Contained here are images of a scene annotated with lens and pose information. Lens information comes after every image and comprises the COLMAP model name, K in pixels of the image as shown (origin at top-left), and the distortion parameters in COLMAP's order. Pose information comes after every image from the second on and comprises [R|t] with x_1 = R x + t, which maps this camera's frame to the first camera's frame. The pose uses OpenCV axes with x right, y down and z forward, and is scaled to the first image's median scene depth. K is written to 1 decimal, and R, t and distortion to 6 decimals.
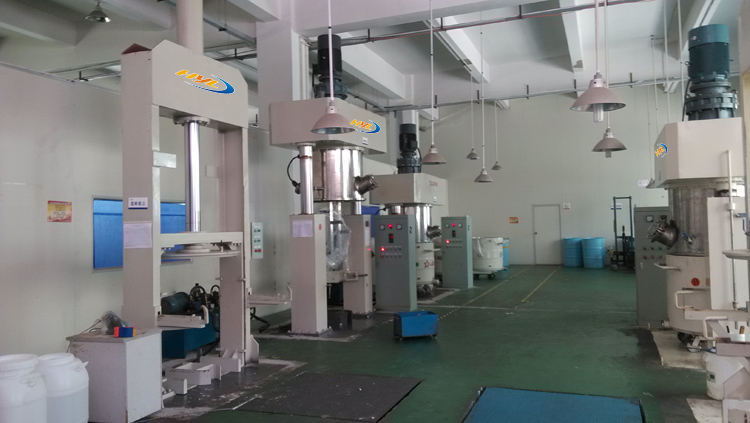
lens RADIAL K [[587.4, 0, 378.8], [0, 587.4, 205.1], [0, 0, 1]] dist [0.081279, -0.095598]
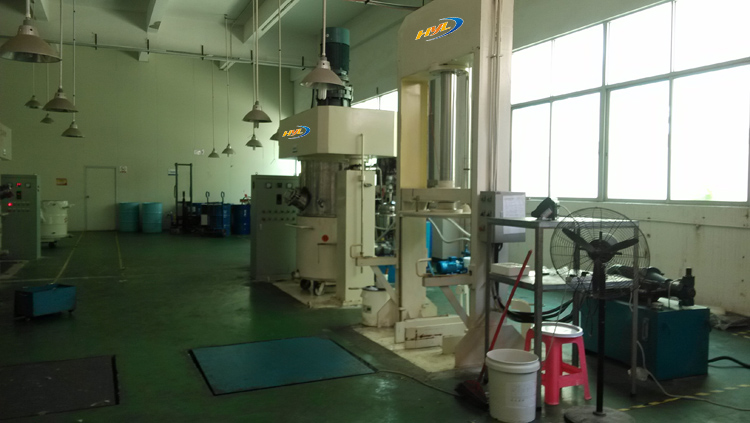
lens RADIAL K [[587.4, 0, 380.7], [0, 587.4, 204.5], [0, 0, 1]] dist [0.081279, -0.095598]
pose [[0.695307, 0.013600, 0.718584, -0.230338], [-0.053470, 0.998029, 0.032848, 0.012432], [-0.716721, -0.061262, 0.694664, 0.075513]]
